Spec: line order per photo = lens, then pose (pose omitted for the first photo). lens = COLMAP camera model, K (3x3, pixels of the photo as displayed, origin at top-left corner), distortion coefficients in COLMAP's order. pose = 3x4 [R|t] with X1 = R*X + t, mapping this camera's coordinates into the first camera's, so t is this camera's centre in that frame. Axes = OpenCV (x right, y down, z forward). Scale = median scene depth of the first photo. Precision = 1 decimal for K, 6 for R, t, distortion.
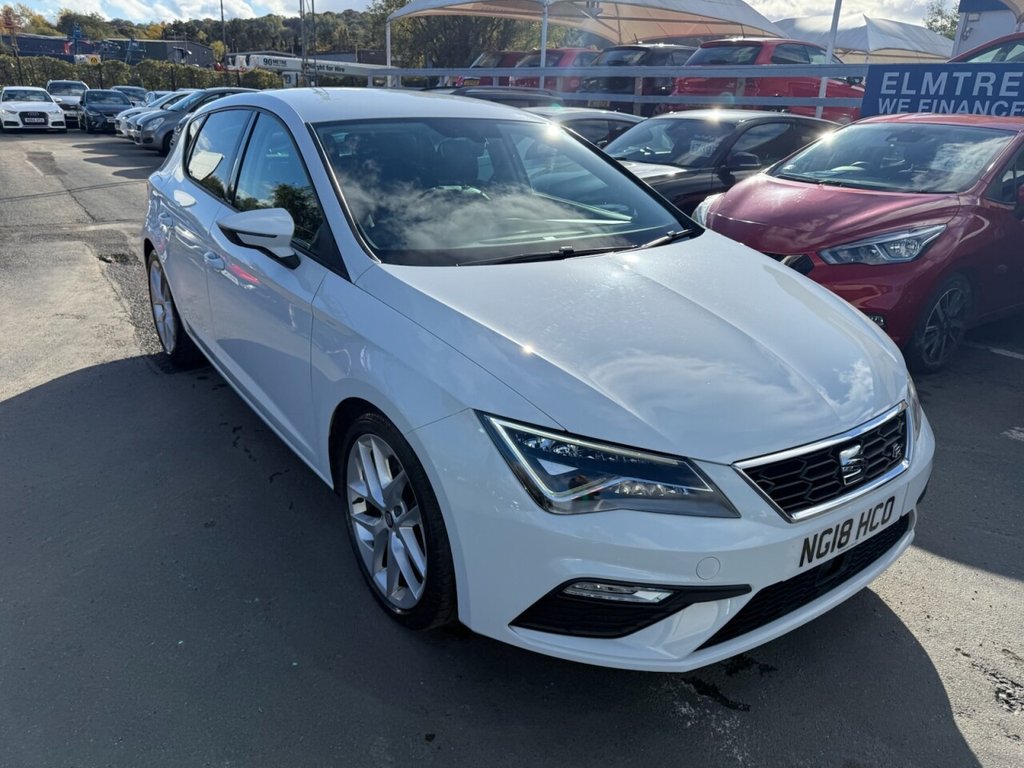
lens RADIAL K [[751.5, 0, 507.2], [0, 751.5, 383.9], [0, 0, 1]] dist [0.018793, -0.024036]
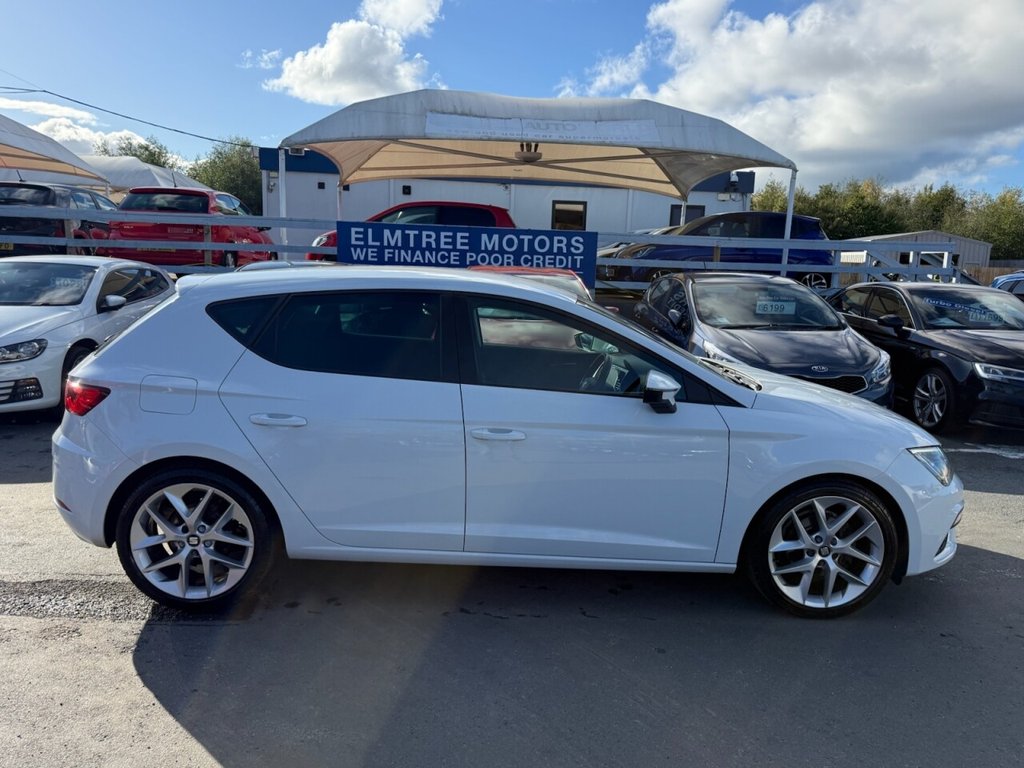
lens RADIAL K [[776.5, 0, 511.7], [0, 776.5, 379.1], [0, 0, 1]] dist [0.037595, -0.051520]
pose [[0.545003, -0.140696, 0.826545, -0.584571], [0.278758, 0.960145, -0.020368, -0.099366], [-0.790737, 0.241507, 0.562502, 0.175109]]
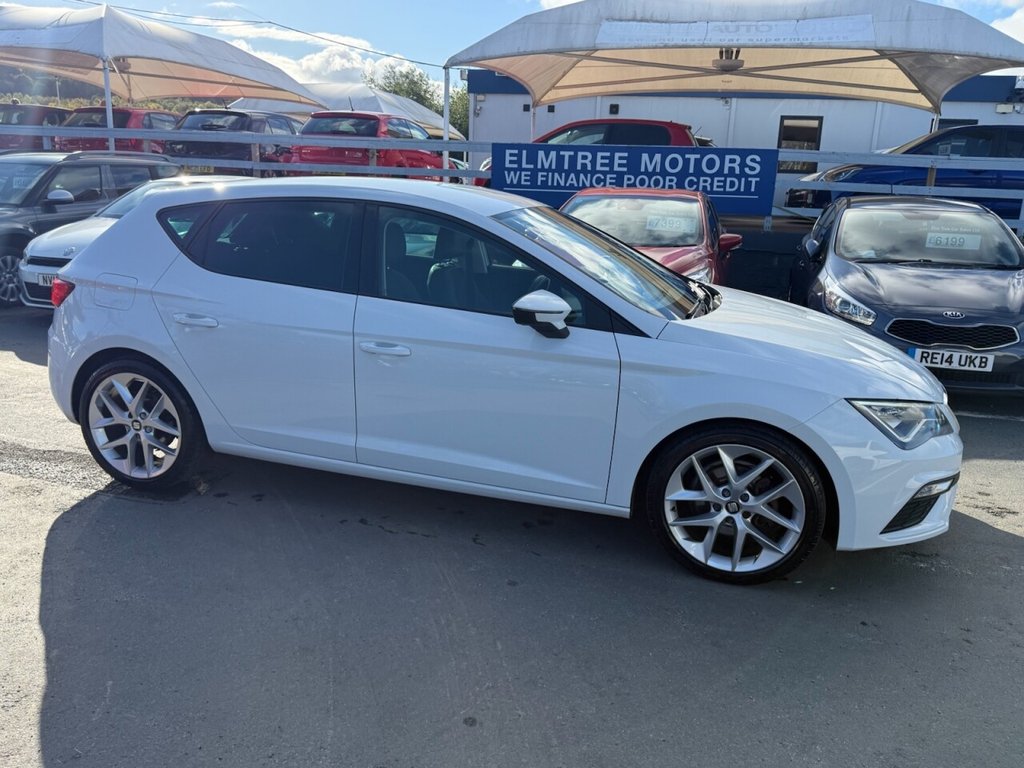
lens RADIAL K [[820.6, 0, 509.5], [0, 820.6, 380.5], [0, 0, 1]] dist [0.045177, -0.069060]
pose [[0.785884, -0.150293, 0.599832, -0.433695], [0.206362, 0.978149, -0.025286, -0.027834], [-0.582925, 0.143655, 0.799726, 0.011571]]
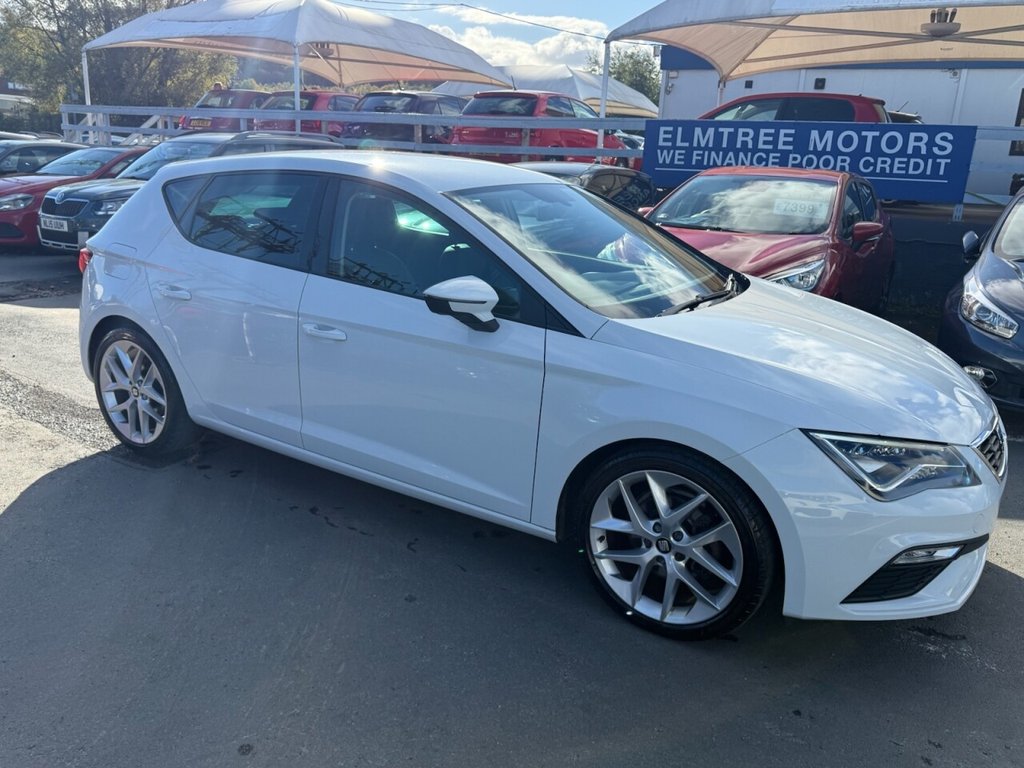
lens RADIAL K [[820.6, 0, 503.5], [0, 820.6, 377.8], [0, 0, 1]] dist [0.045177, -0.069060]
pose [[0.924208, -0.096881, 0.369397, -0.266147], [0.125023, 0.990739, -0.052961, -0.010293], [-0.360845, 0.095130, 0.927761, -0.021582]]
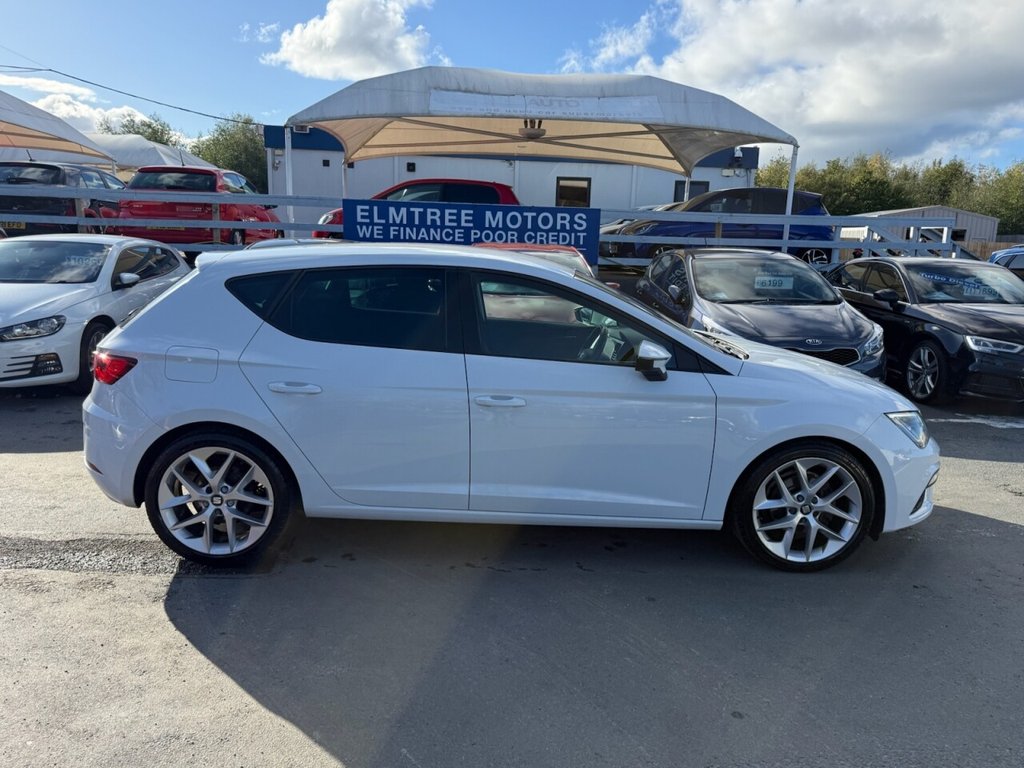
lens RADIAL K [[776.5, 0, 514.0], [0, 776.5, 384.3], [0, 0, 1]] dist [0.037595, -0.051520]
pose [[0.548002, -0.171313, 0.818747, -0.611073], [0.281984, 0.959344, 0.011994, -0.092464], [-0.787515, 0.224301, 0.574030, 0.155181]]
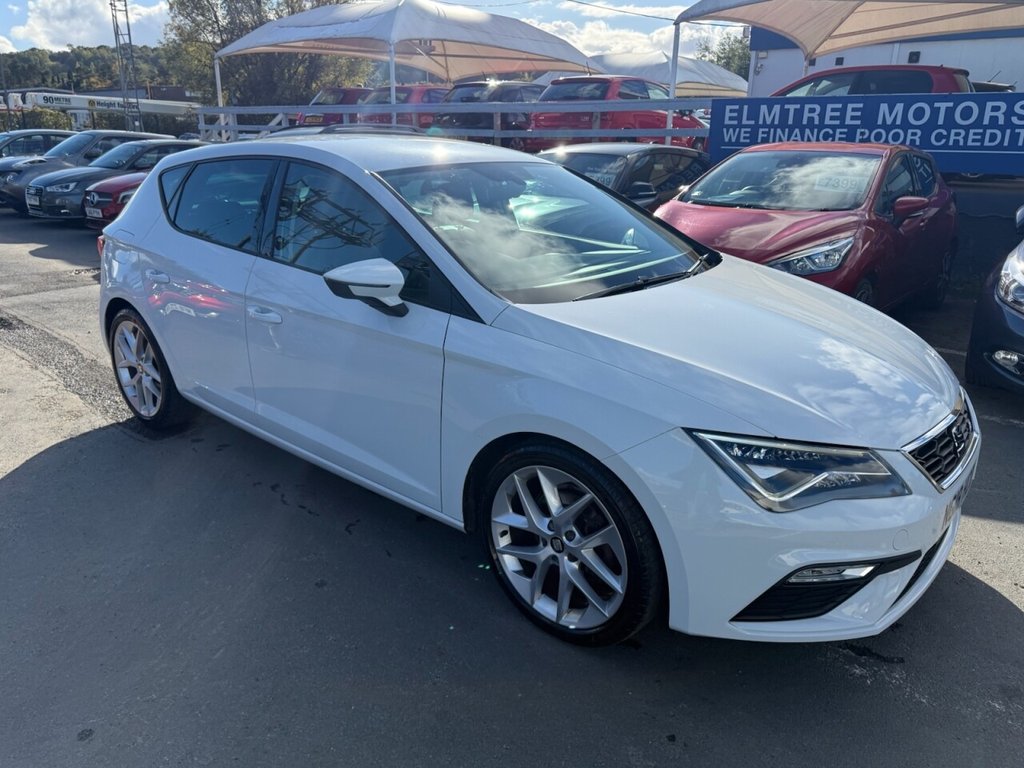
lens RADIAL K [[751.5, 0, 507.8], [0, 751.5, 380.1], [0, 0, 1]] dist [0.018793, -0.024036]
pose [[0.969142, -0.097229, 0.226519, -0.146006], [0.106601, 0.993864, -0.029488, -0.008409], [-0.222262, 0.052726, 0.973560, -0.004931]]
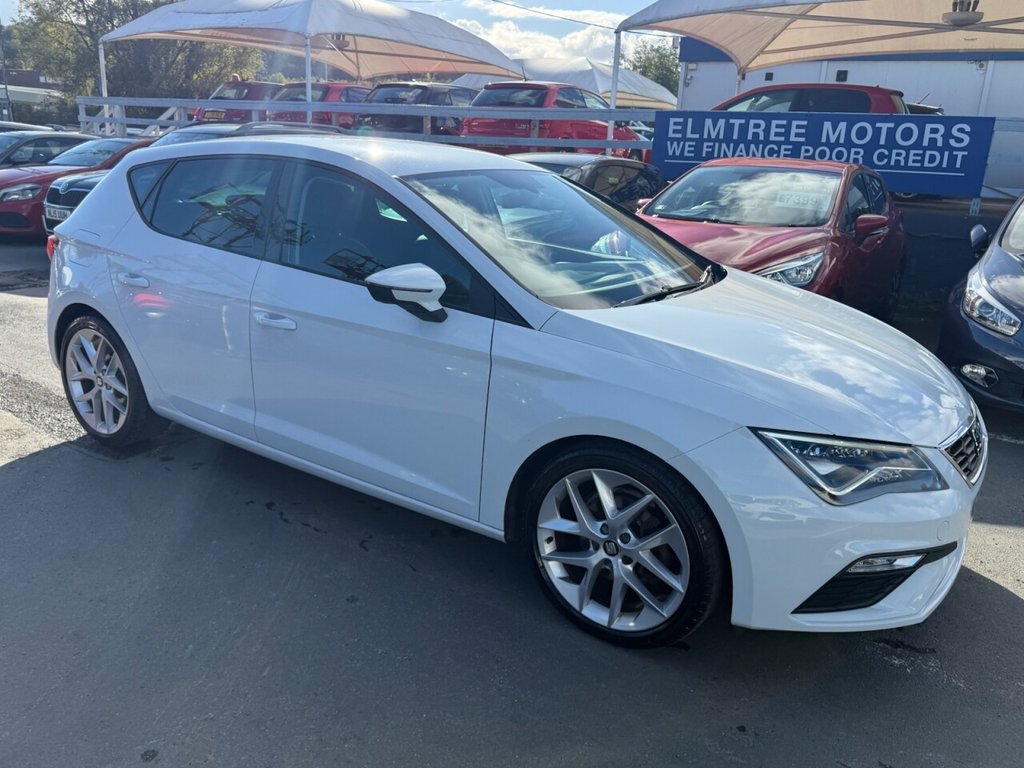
lens RADIAL K [[820.6, 0, 504.3], [0, 820.6, 376.7], [0, 0, 1]] dist [0.045177, -0.069060]
pose [[0.935408, -0.088614, 0.342285, -0.223064], [0.112970, 0.992245, -0.051848, -0.005415], [-0.335036, 0.087167, 0.938165, -0.017541]]
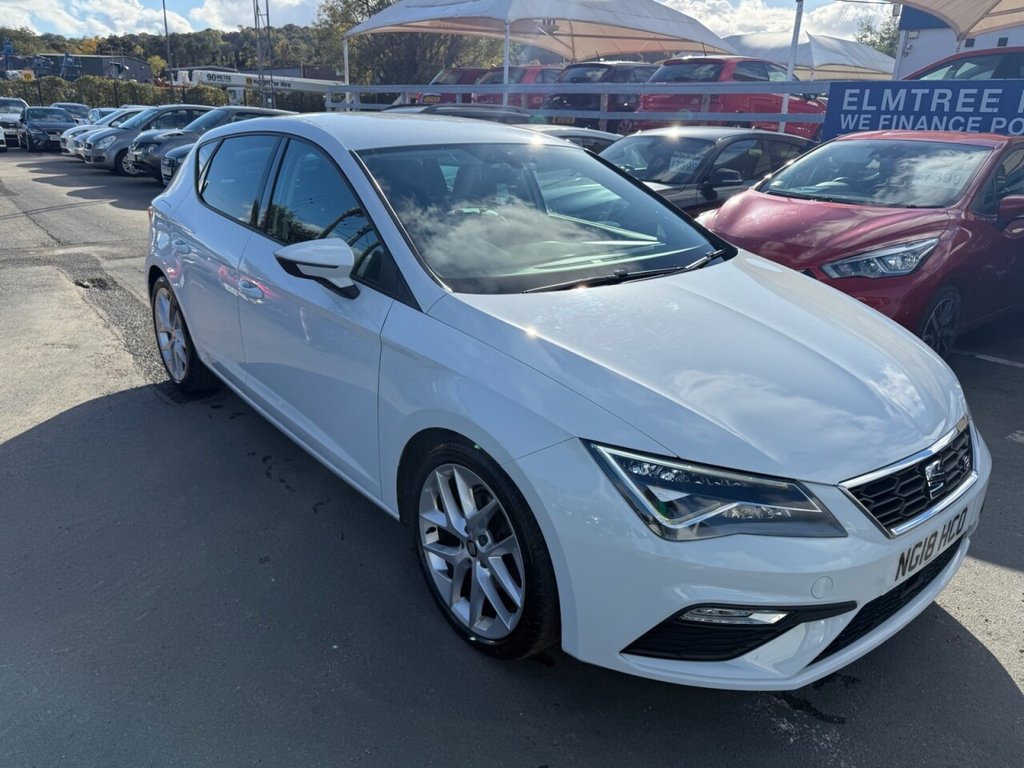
lens RADIAL K [[751.5, 0, 507.2], [0, 751.5, 382.1], [0, 0, 1]] dist [0.018793, -0.024036]
pose [[0.997559, -0.028258, 0.063861, -0.055958], [0.029403, 0.999422, -0.017054, -0.007458], [-0.063342, 0.018890, 0.997813, -0.000132]]
